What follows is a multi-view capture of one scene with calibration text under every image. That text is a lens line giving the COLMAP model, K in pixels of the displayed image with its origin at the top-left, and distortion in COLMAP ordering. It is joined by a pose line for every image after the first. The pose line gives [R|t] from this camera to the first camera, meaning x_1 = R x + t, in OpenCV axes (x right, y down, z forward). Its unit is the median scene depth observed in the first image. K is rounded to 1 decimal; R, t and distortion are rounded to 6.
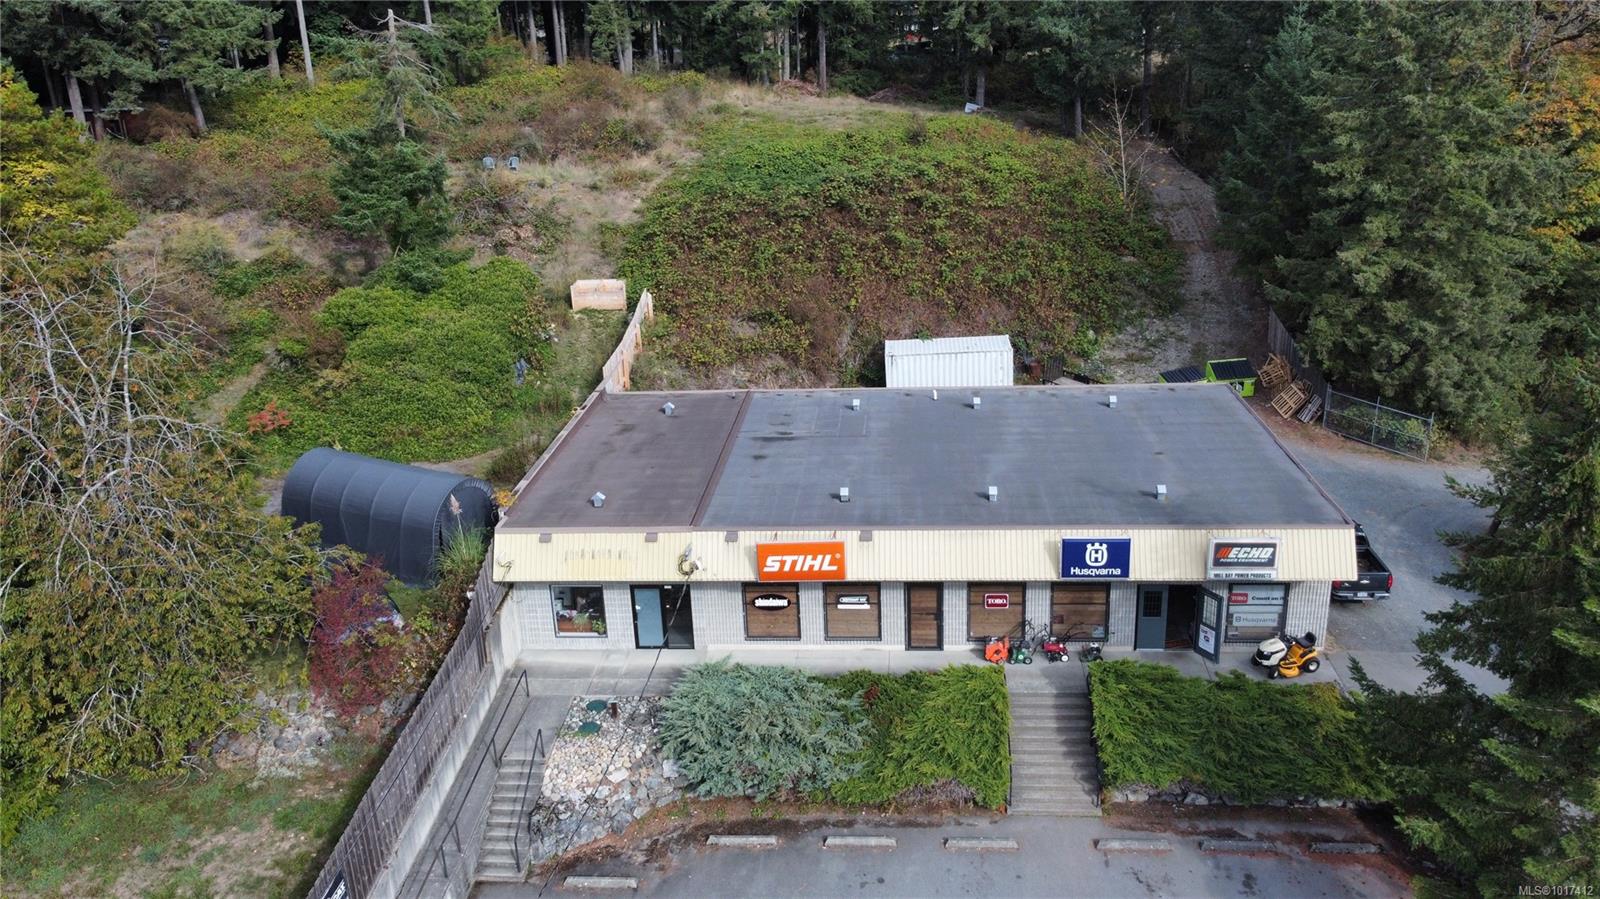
lens RADIAL K [[1228.4, 0, 798.9], [0, 1228.4, 449.8], [0, 0, 1]] dist [-0.002906, -0.010217]
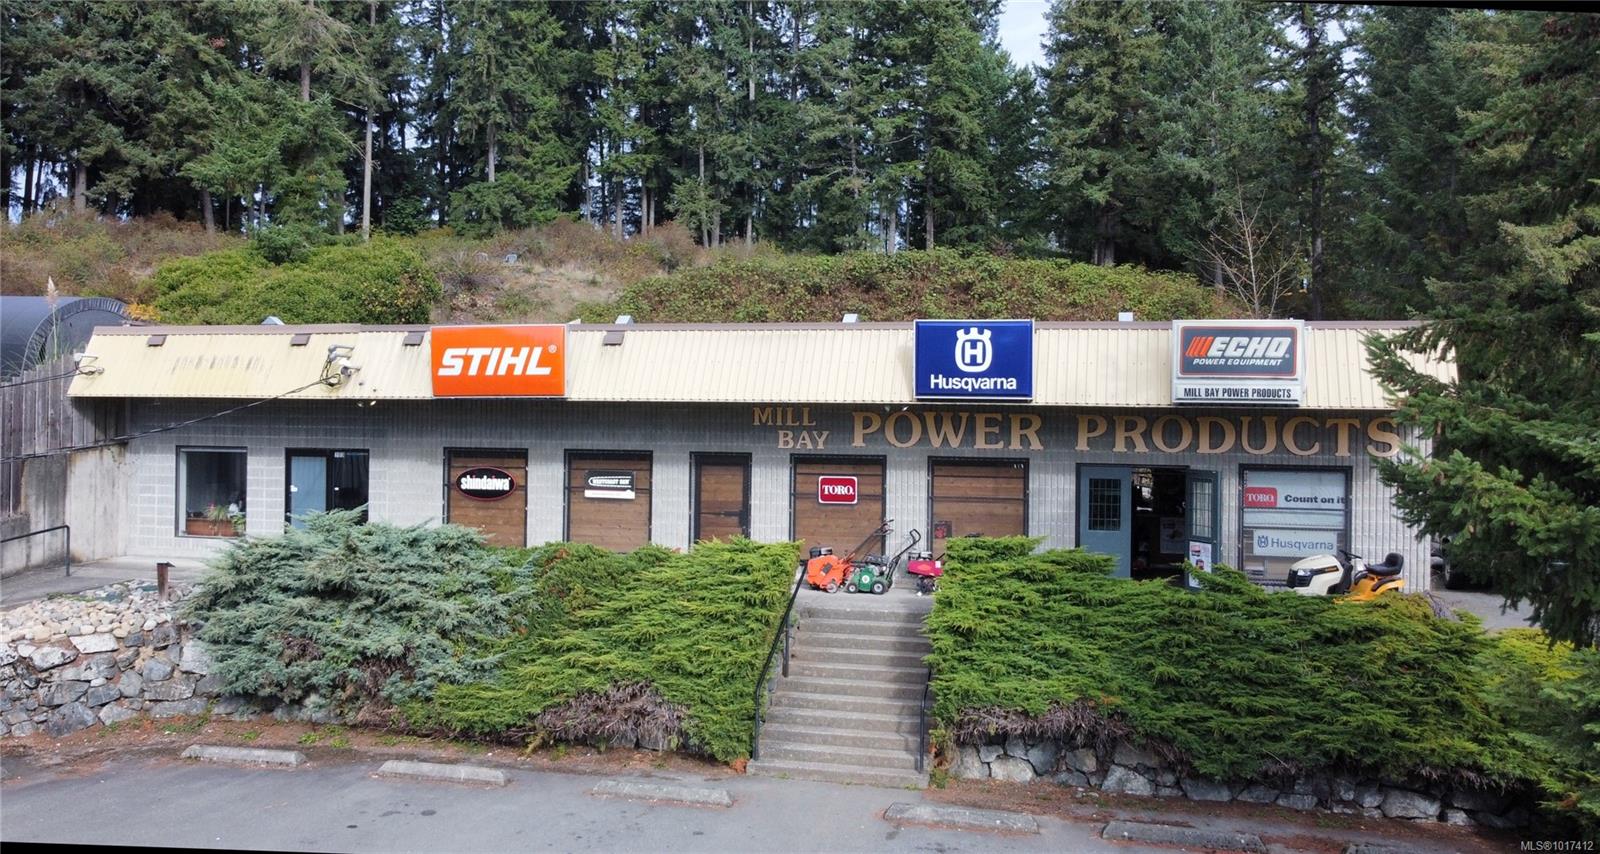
lens RADIAL K [[1350.9, 0, 802.7], [0, 1350.9, 424.6], [0, 0, 1]] dist [-0.008107, -0.018151]
pose [[0.985001, 0.052511, -0.164365, 0.263250], [-0.104321, 0.939990, -0.324862, 0.322836], [0.137442, 0.337136, 0.931369, 0.407179]]
